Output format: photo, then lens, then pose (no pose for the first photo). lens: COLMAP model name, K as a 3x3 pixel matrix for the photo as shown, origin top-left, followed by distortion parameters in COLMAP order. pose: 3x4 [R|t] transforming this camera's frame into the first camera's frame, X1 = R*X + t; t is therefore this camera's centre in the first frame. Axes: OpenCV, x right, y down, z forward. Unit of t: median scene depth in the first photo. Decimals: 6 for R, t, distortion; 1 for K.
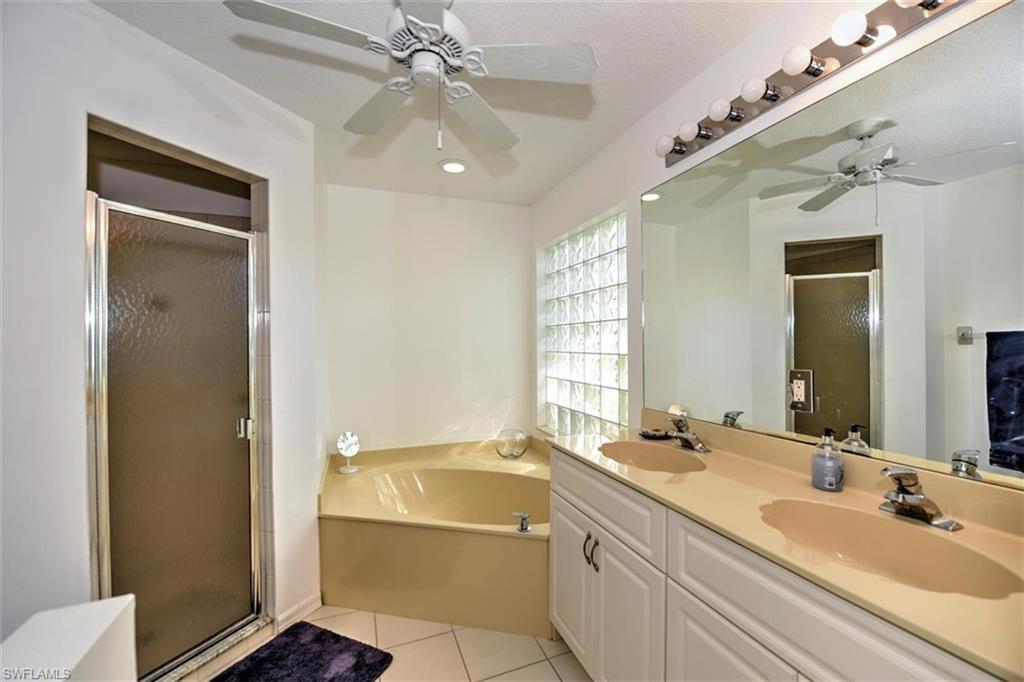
lens RADIAL K [[412.9, 0, 513.7], [0, 412.9, 345.5], [0, 0, 1]] dist [0.000642, -0.000042]
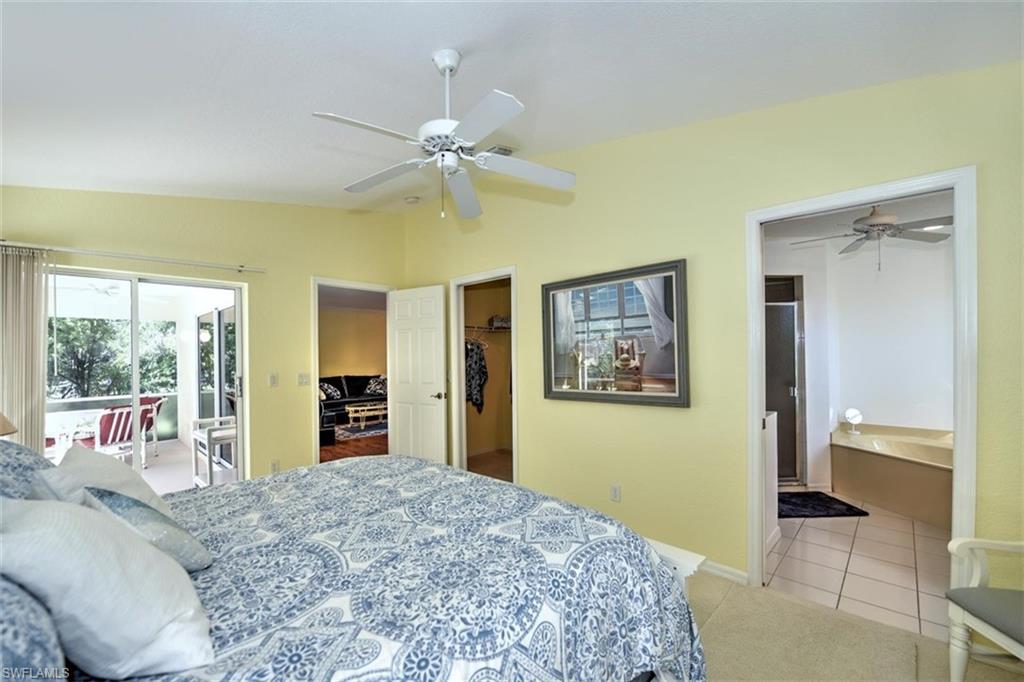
lens RADIAL K [[412.9, 0, 513.7], [0, 412.9, 345.5], [0, 0, 1]] dist [0.000642, -0.000042]
pose [[0.422494, -0.001699, -0.906364, 0.682583], [-0.007045, 0.999962, -0.005159, -0.036960], [0.906338, 0.008565, 0.422466, -1.218167]]
